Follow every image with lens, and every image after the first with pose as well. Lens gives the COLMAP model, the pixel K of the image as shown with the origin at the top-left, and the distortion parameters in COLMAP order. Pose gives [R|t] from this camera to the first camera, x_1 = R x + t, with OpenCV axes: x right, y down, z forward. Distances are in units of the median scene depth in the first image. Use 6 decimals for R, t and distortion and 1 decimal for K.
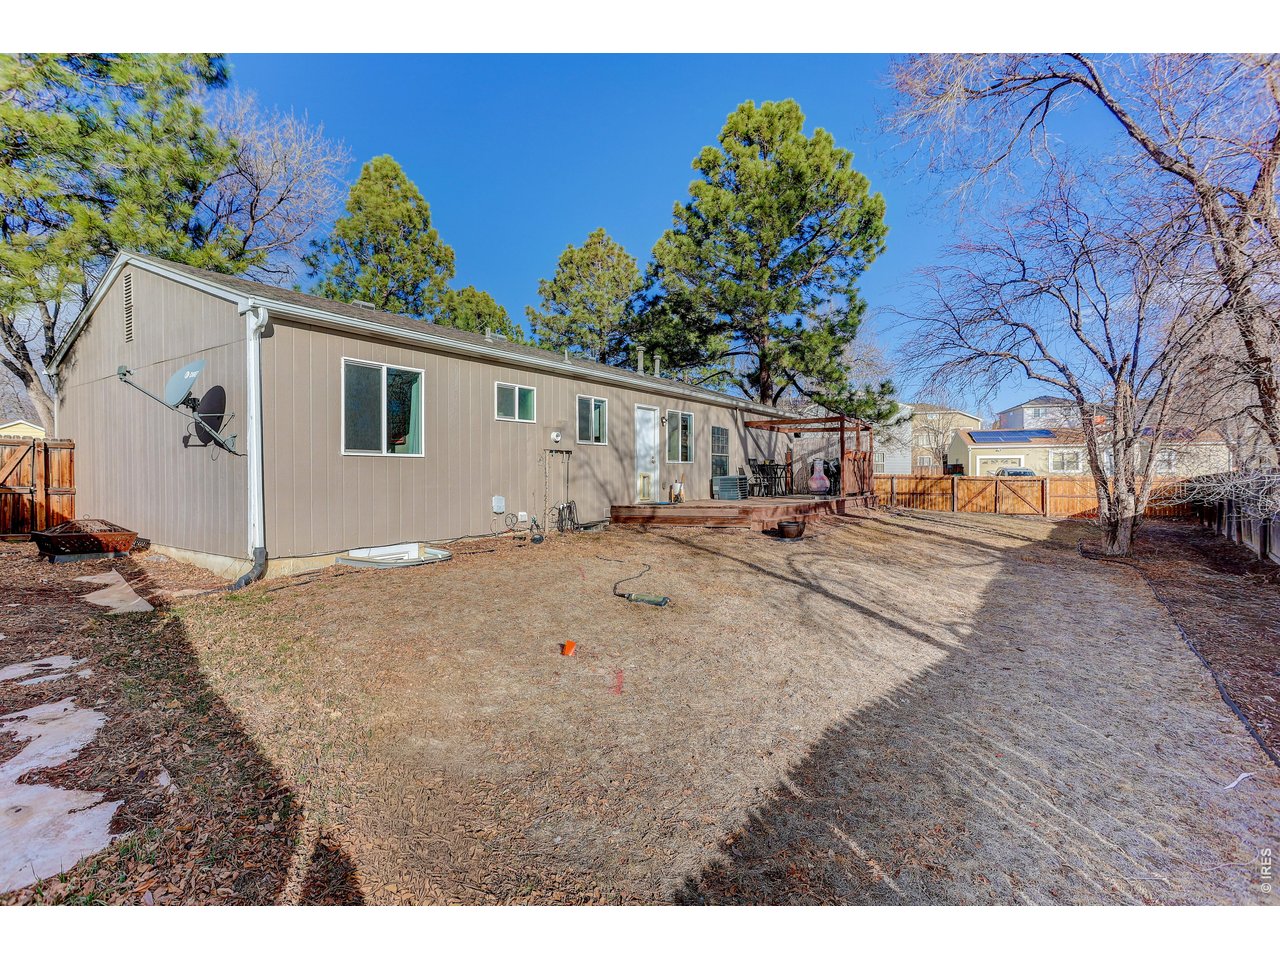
lens RADIAL K [[741.9, 0, 640.0], [0, 741.9, 480.0], [0, 0, 1]] dist [-0.065823, 0.040083]
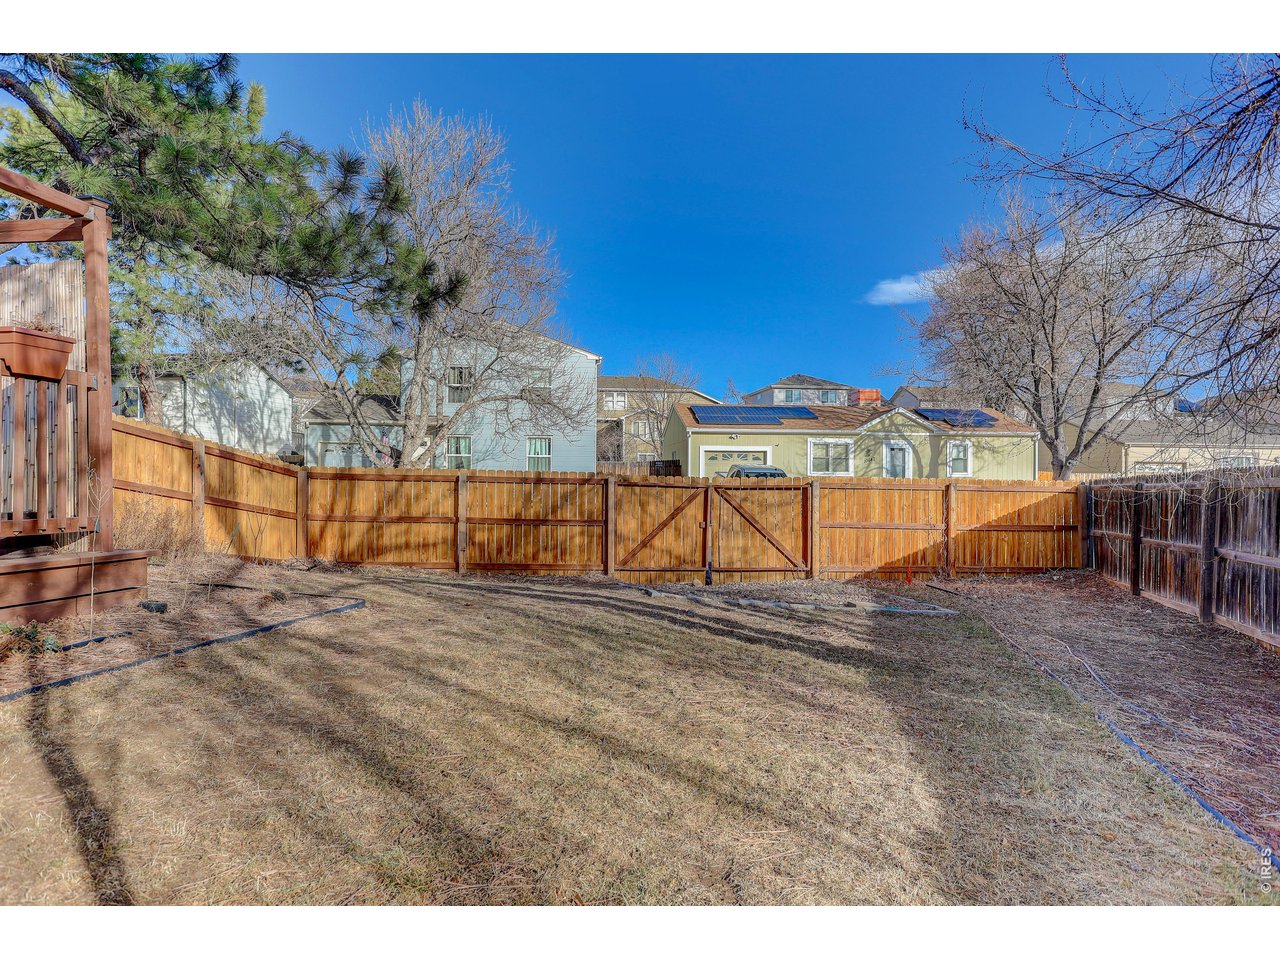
lens RADIAL K [[741.9, 0, 640.0], [0, 741.9, 480.0], [0, 0, 1]] dist [-0.065823, 0.040083]
pose [[0.954256, 0.011047, 0.298786, 0.266940], [-0.011896, 0.999929, 0.001025, -0.005563], [-0.298753, -0.004533, 0.954320, 0.500487]]
